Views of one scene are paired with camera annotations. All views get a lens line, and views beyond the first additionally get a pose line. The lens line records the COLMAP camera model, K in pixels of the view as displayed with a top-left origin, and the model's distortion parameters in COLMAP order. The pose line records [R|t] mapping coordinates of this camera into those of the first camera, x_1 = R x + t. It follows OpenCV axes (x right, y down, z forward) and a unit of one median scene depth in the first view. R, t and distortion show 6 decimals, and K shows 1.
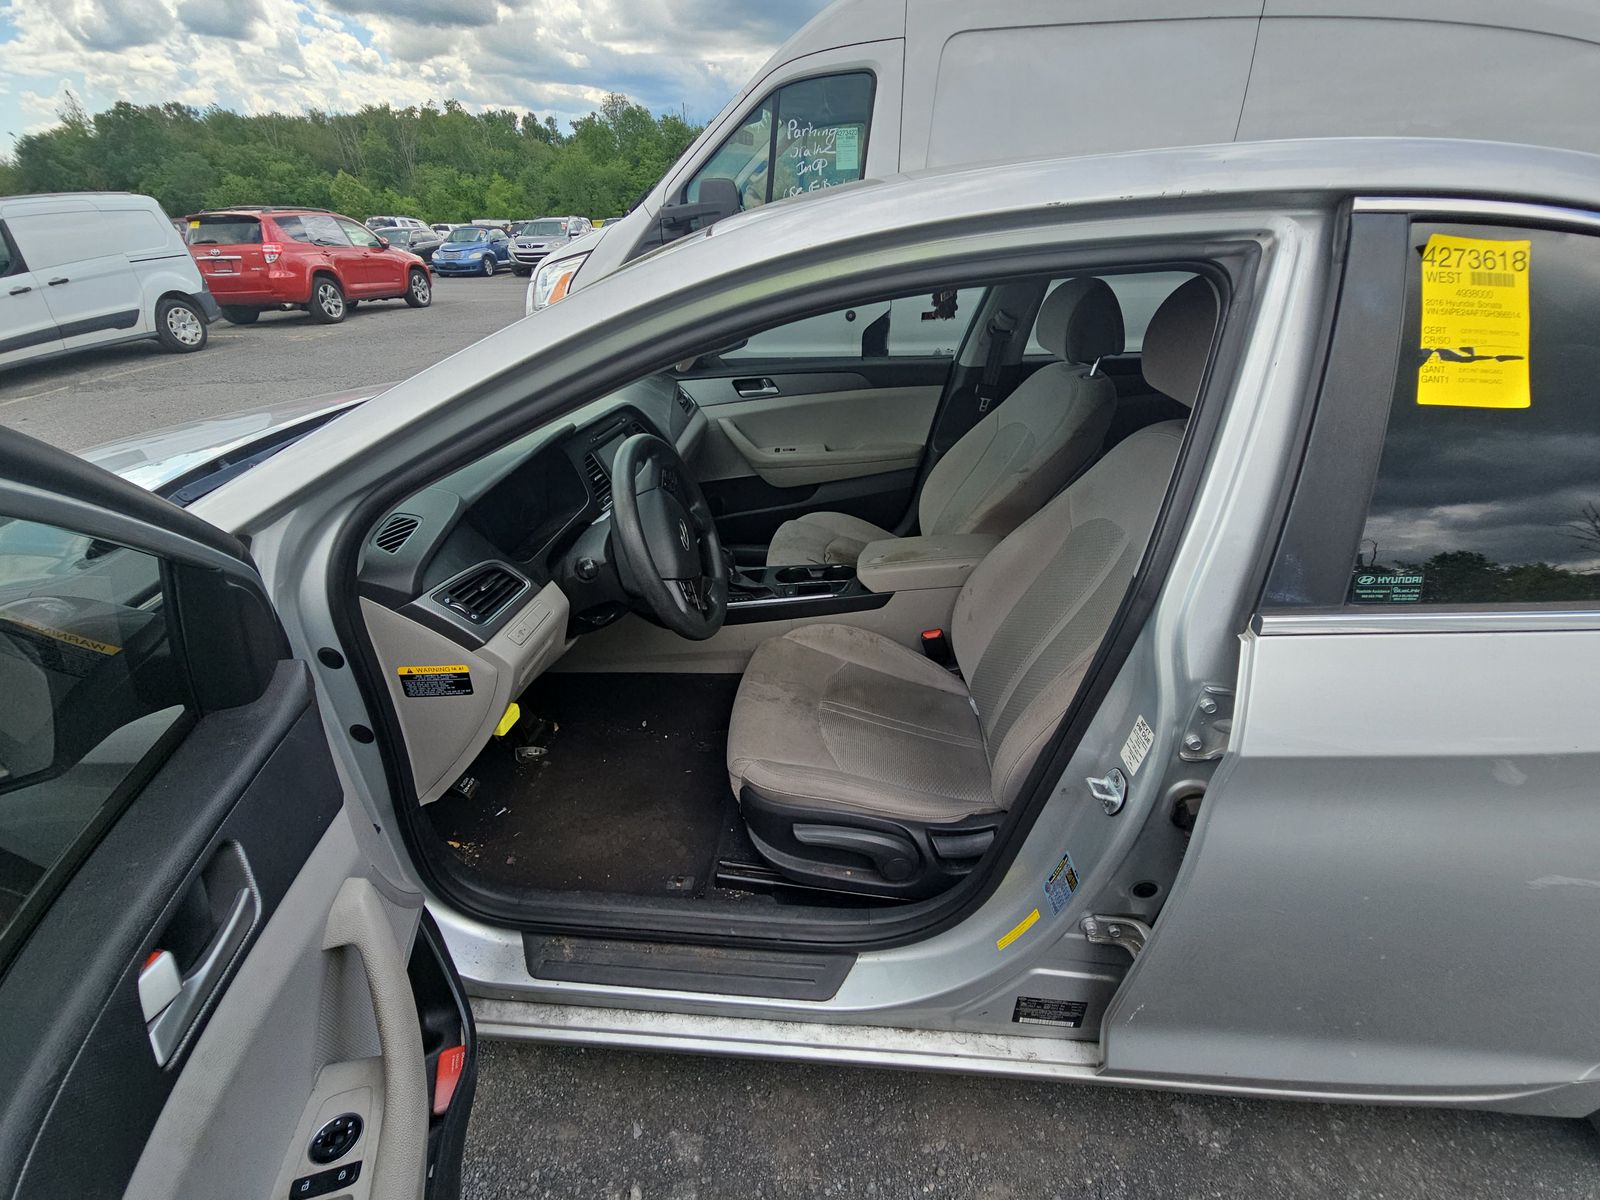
lens RADIAL K [[651.2, 0, 797.4], [0, 651.2, 584.9], [0, 0, 1]] dist [0.003550, -0.008899]
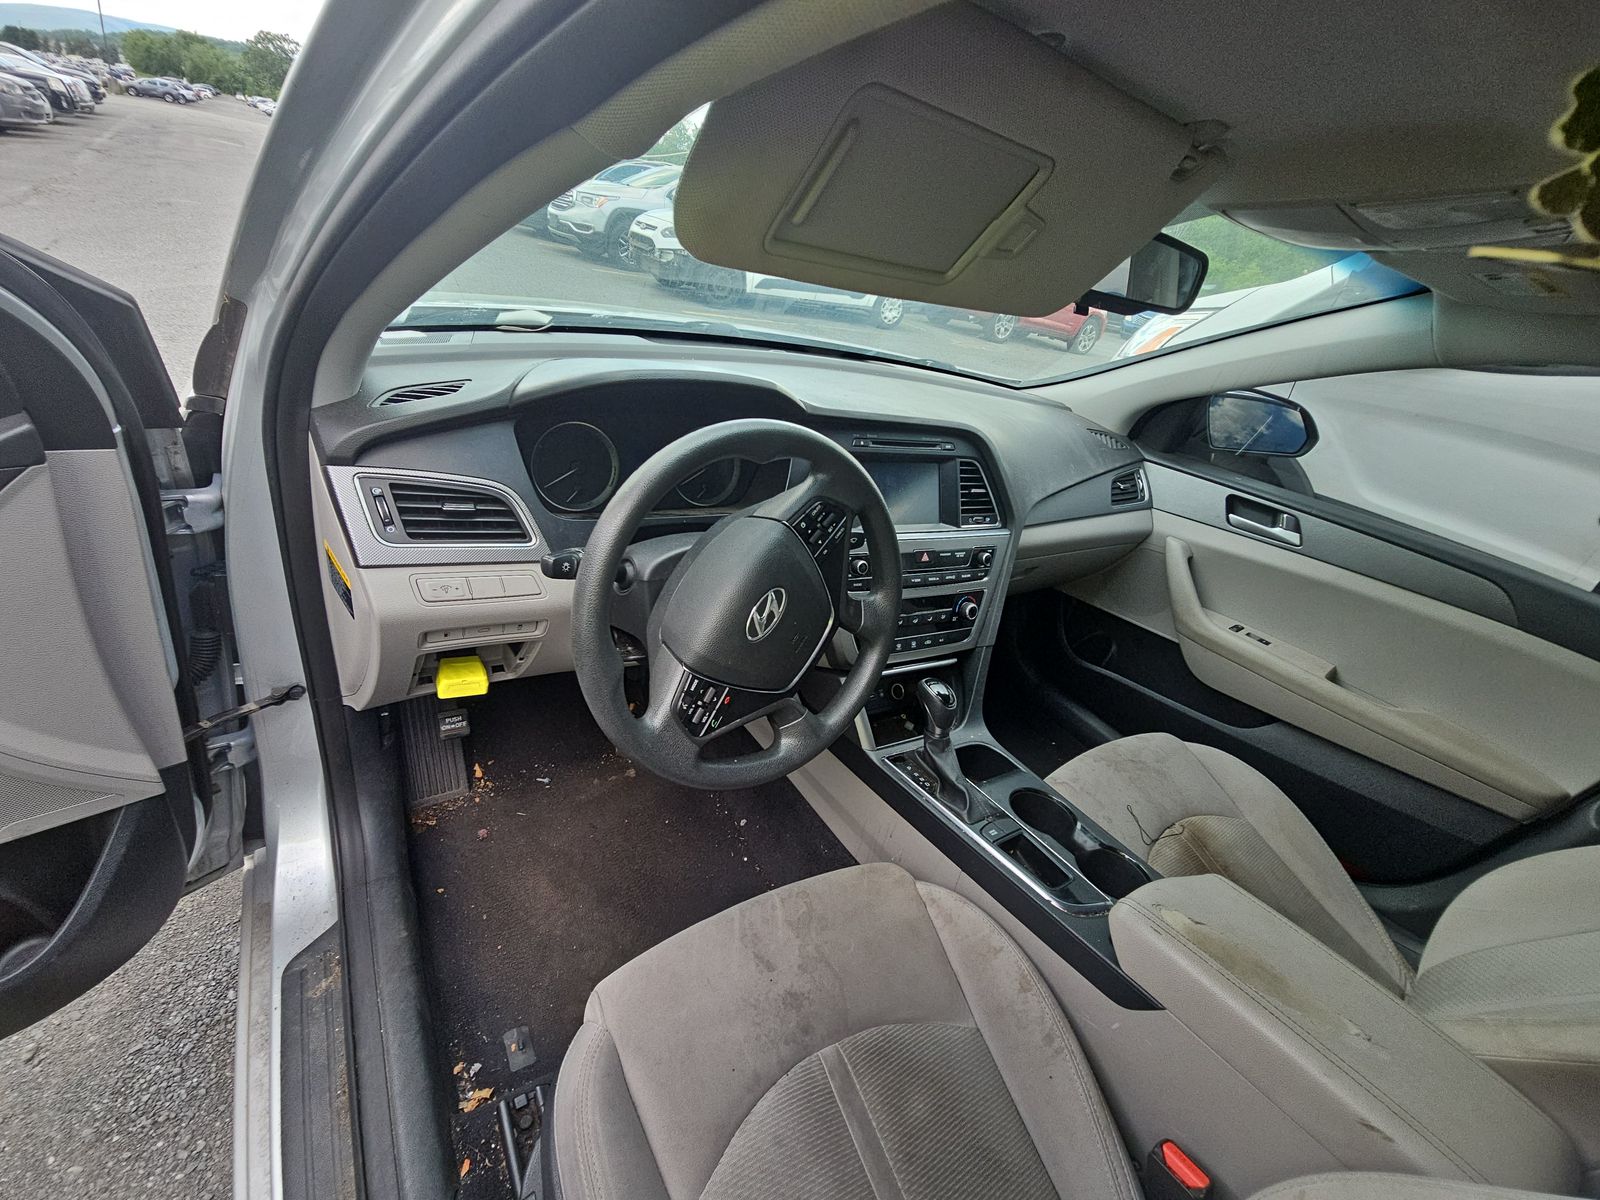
lens RADIAL K [[652.6, 0, 794.1], [0, 652.6, 596.1], [0, 0, 1]] dist [0.012177, -0.009493]
pose [[0.578020, 0.502754, -0.642753, 0.190425], [-0.550758, 0.821560, 0.147325, -0.181912], [0.602129, 0.268845, 0.751774, 0.575391]]
